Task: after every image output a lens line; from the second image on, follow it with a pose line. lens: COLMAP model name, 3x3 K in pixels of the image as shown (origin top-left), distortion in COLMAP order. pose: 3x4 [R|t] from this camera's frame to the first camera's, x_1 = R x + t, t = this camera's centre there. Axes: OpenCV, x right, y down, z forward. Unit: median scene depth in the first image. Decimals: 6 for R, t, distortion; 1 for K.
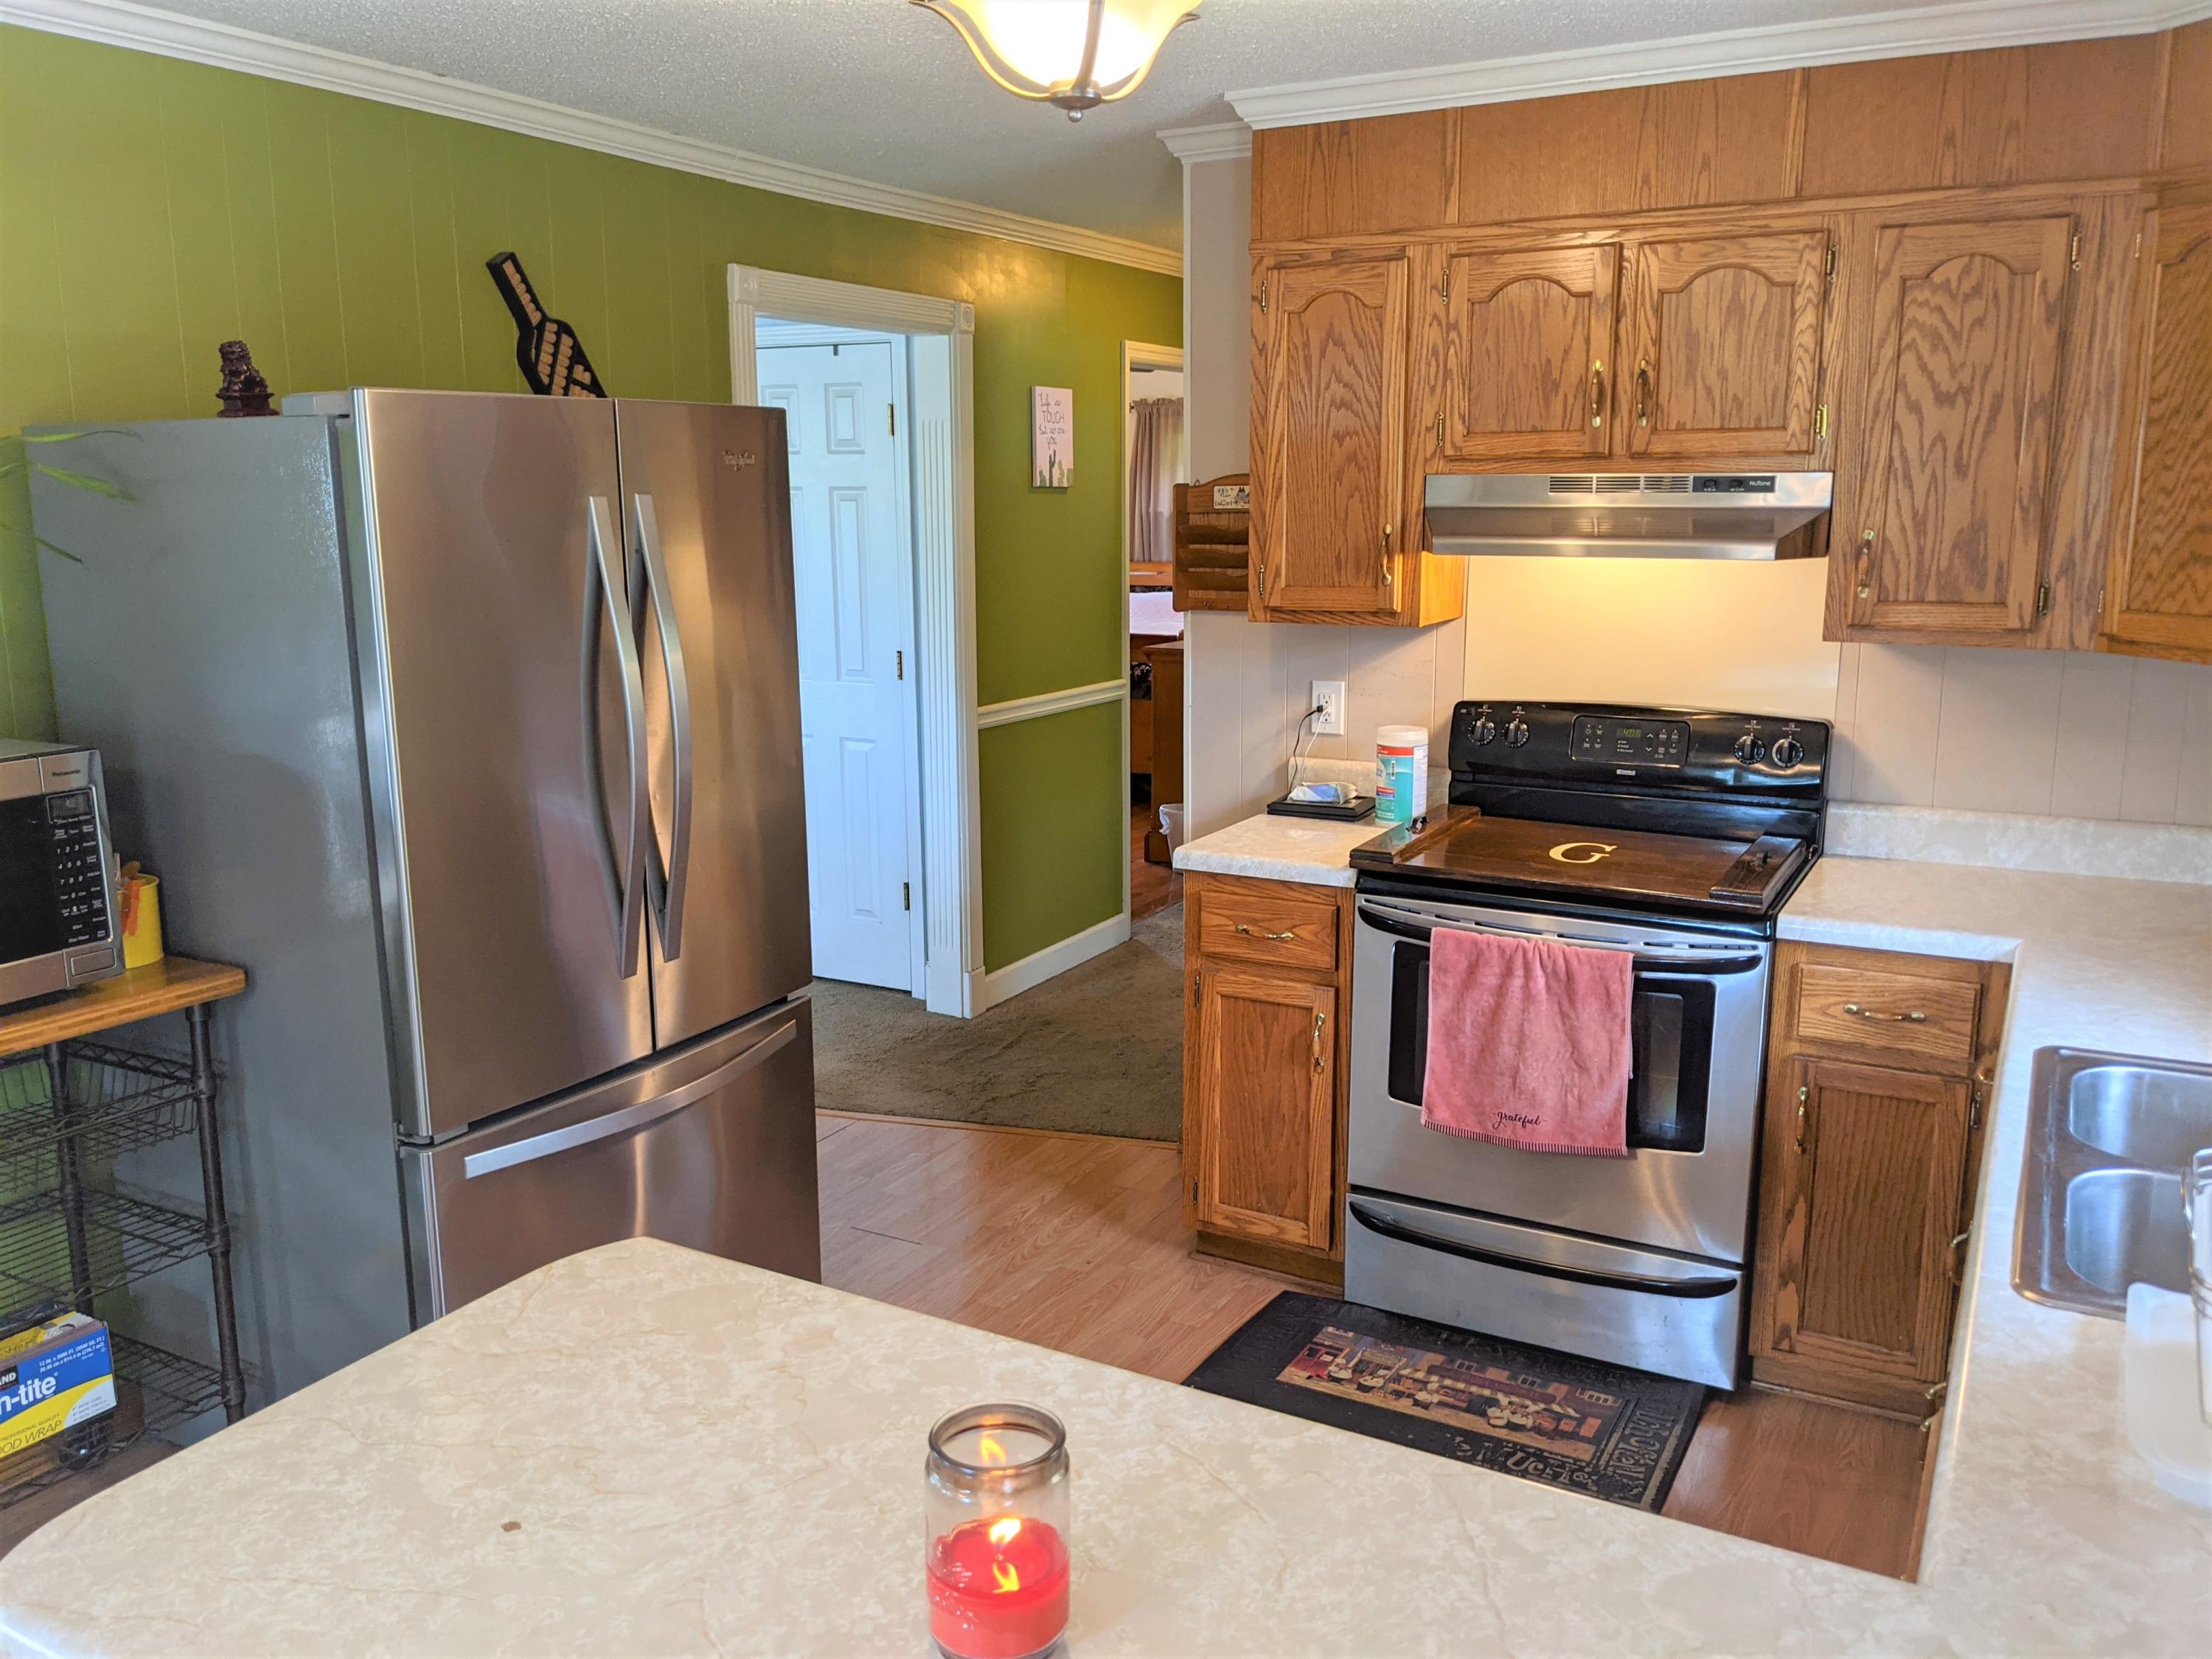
lens RADIAL K [[1714.8, 0, 1216.8], [0, 1714.8, 823.2], [0, 0, 1]] dist [0.036579, -0.082740]
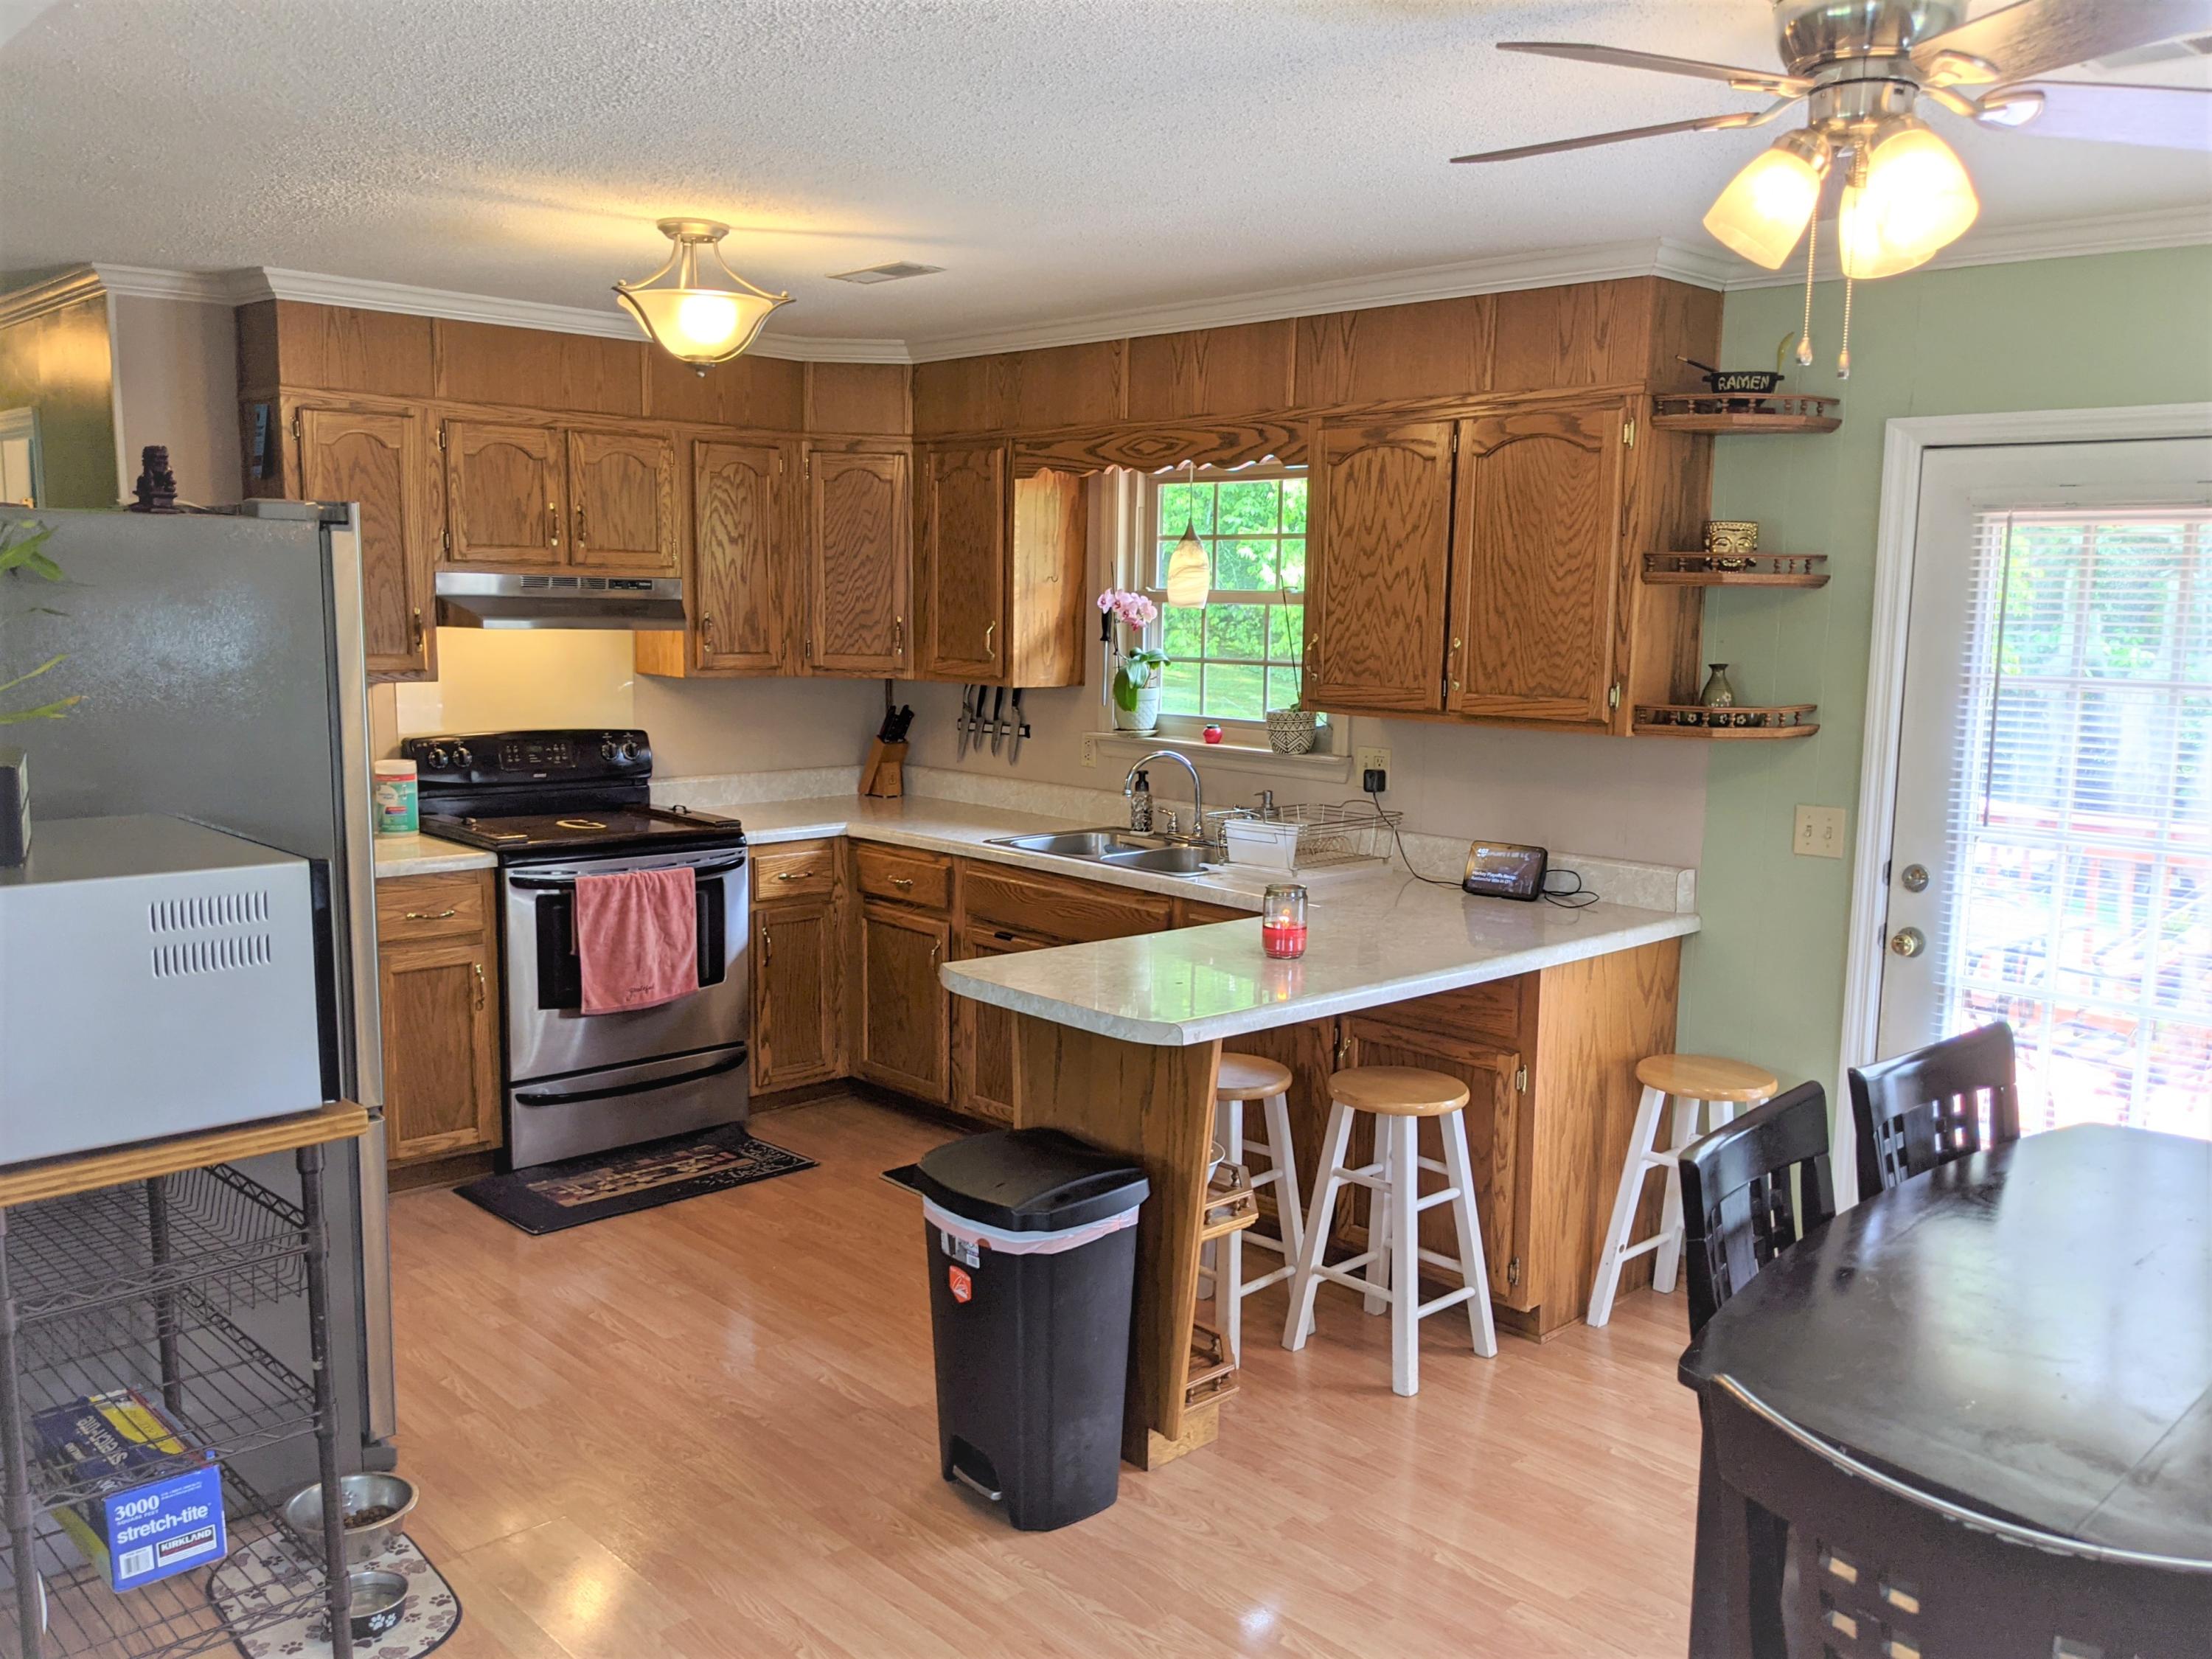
lens RADIAL K [[1714.8, 0, 1216.8], [0, 1714.8, 823.2], [0, 0, 1]] dist [0.036579, -0.082740]
pose [[0.274717, -0.119407, 0.954082, -1.138683], [0.158966, 0.984245, 0.077410, -0.013611], [-0.948293, 0.130401, 0.289371, 0.037027]]
